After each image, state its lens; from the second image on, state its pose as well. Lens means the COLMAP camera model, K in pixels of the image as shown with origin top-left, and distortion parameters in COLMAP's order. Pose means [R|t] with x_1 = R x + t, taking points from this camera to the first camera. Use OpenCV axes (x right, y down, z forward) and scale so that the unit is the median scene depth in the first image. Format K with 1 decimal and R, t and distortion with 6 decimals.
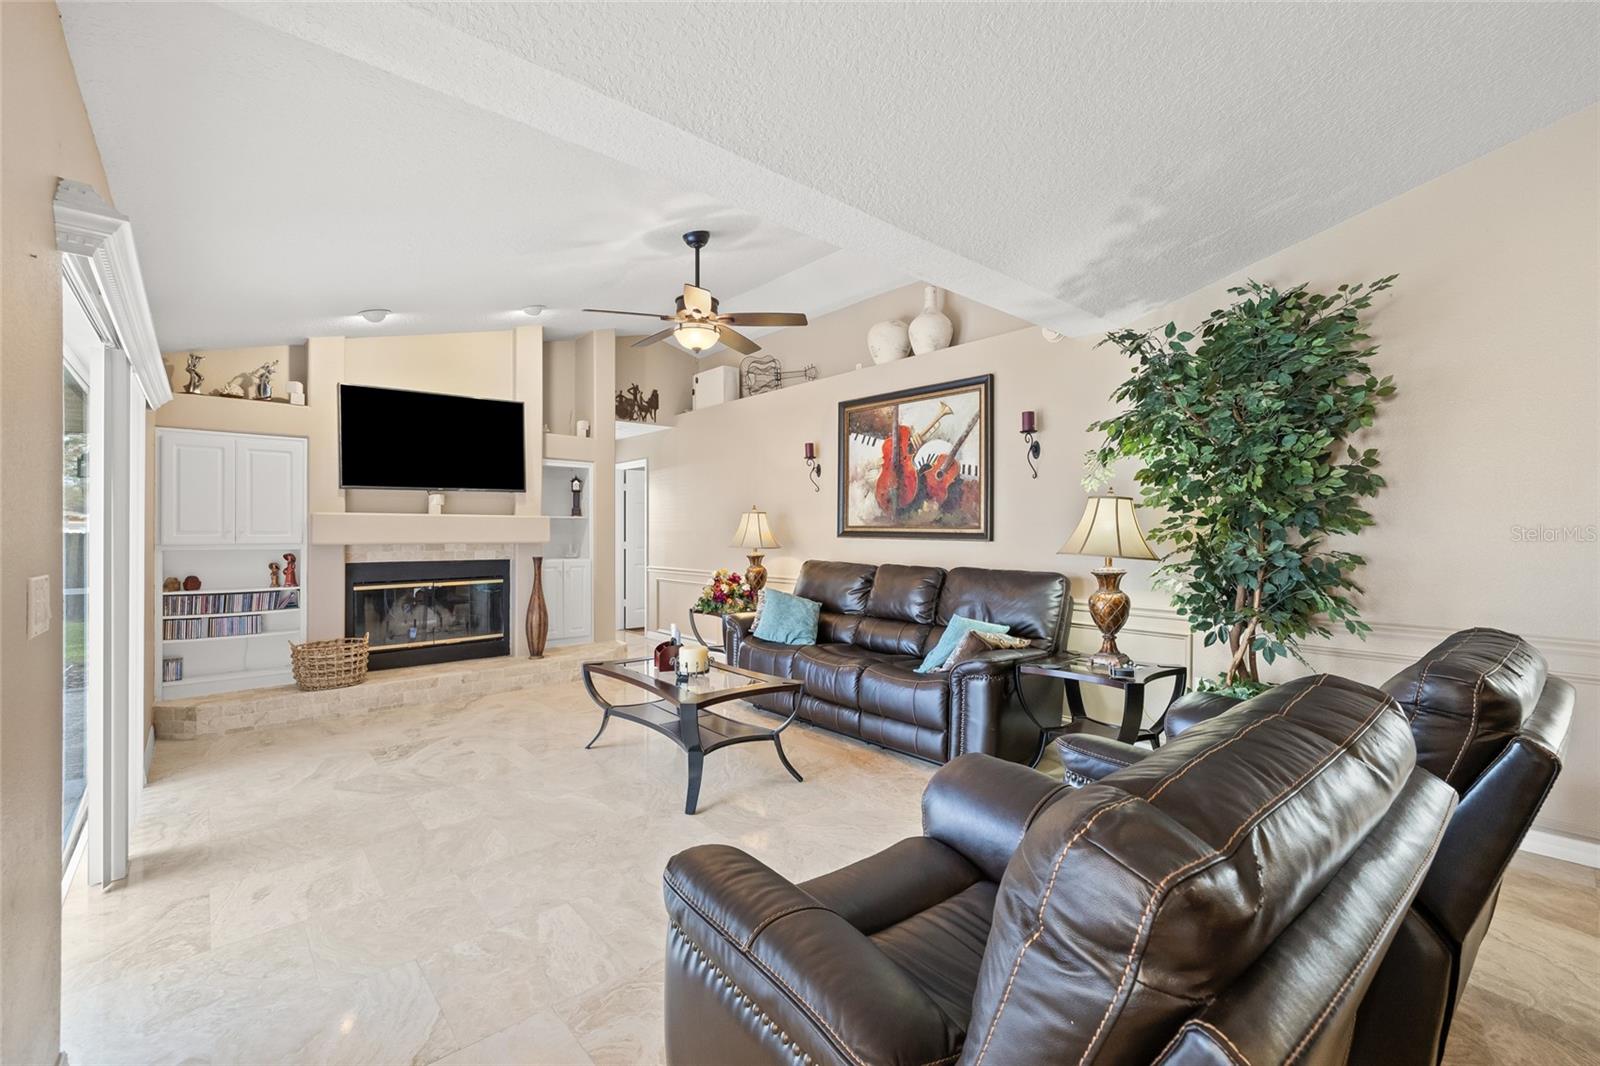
lens RADIAL K [[679.2, 0, 797.1], [0, 679.2, 529.6], [0, 0, 1]] dist [0.001914, -0.000789]
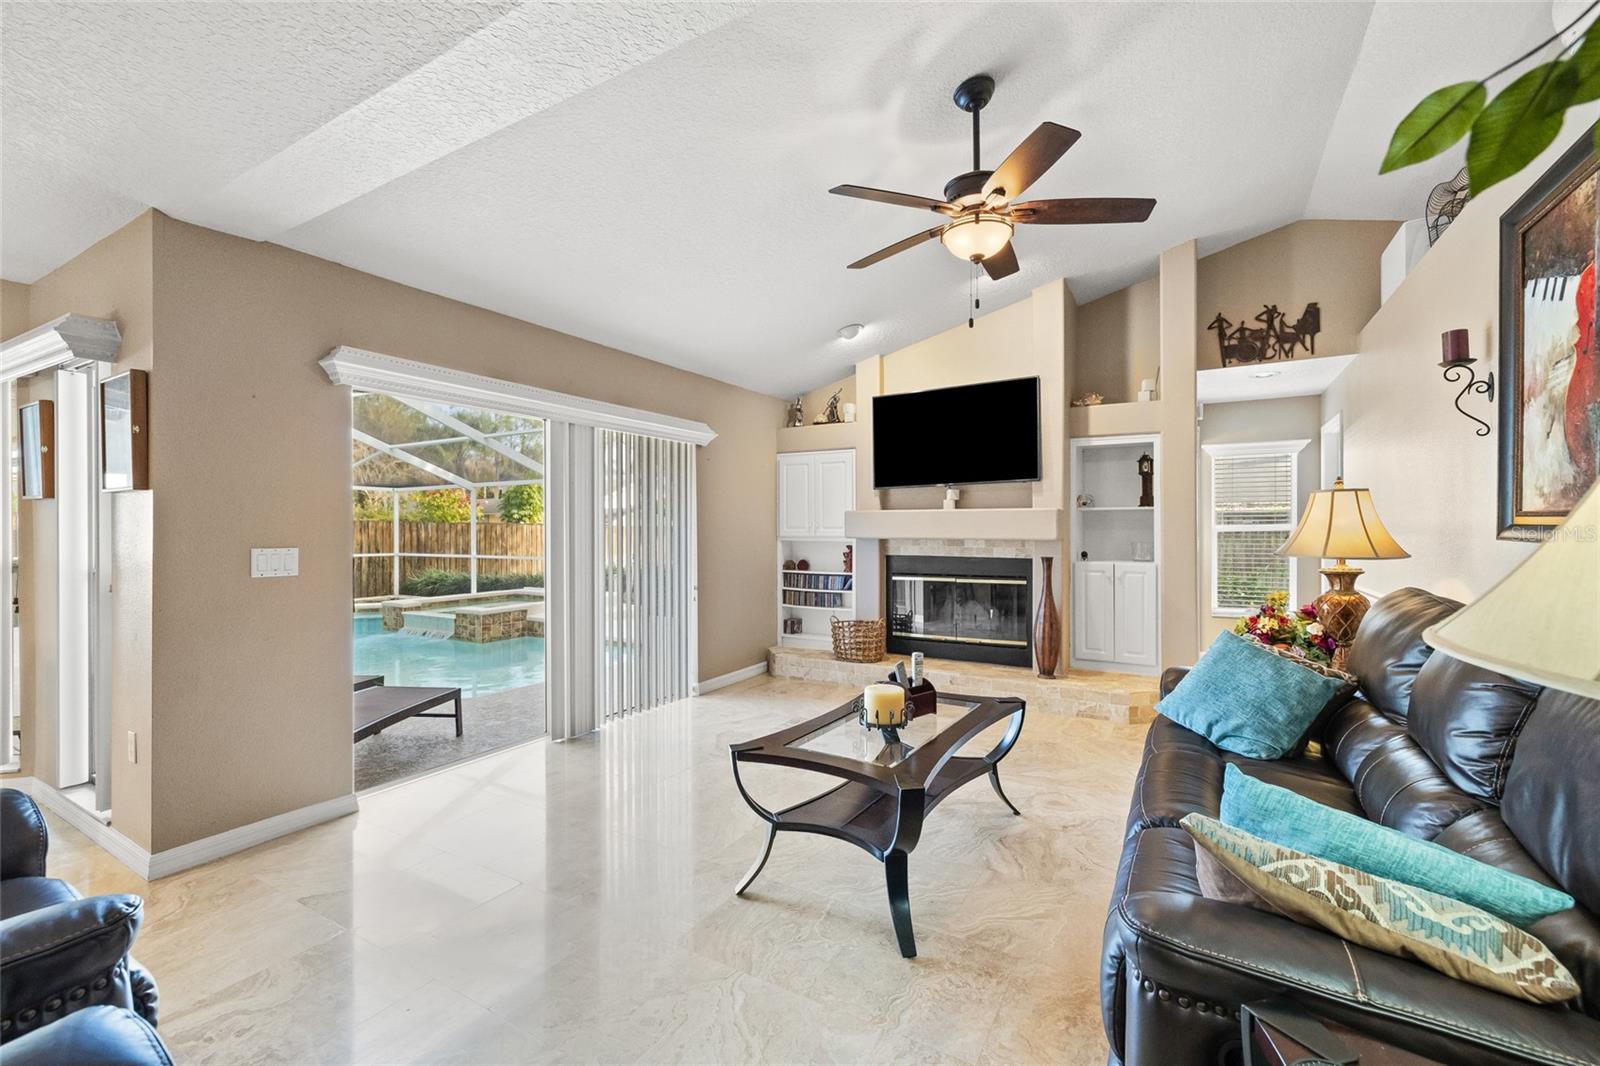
lens RADIAL K [[679.2, 0, 797.6], [0, 679.2, 531.8], [0, 0, 1]] dist [0.001914, -0.000789]
pose [[0.313382, 0.004824, -0.949615, 0.337335], [0.005338, 0.999962, 0.006841, 0.002077], [0.949612, -0.007213, 0.313345, 0.469322]]
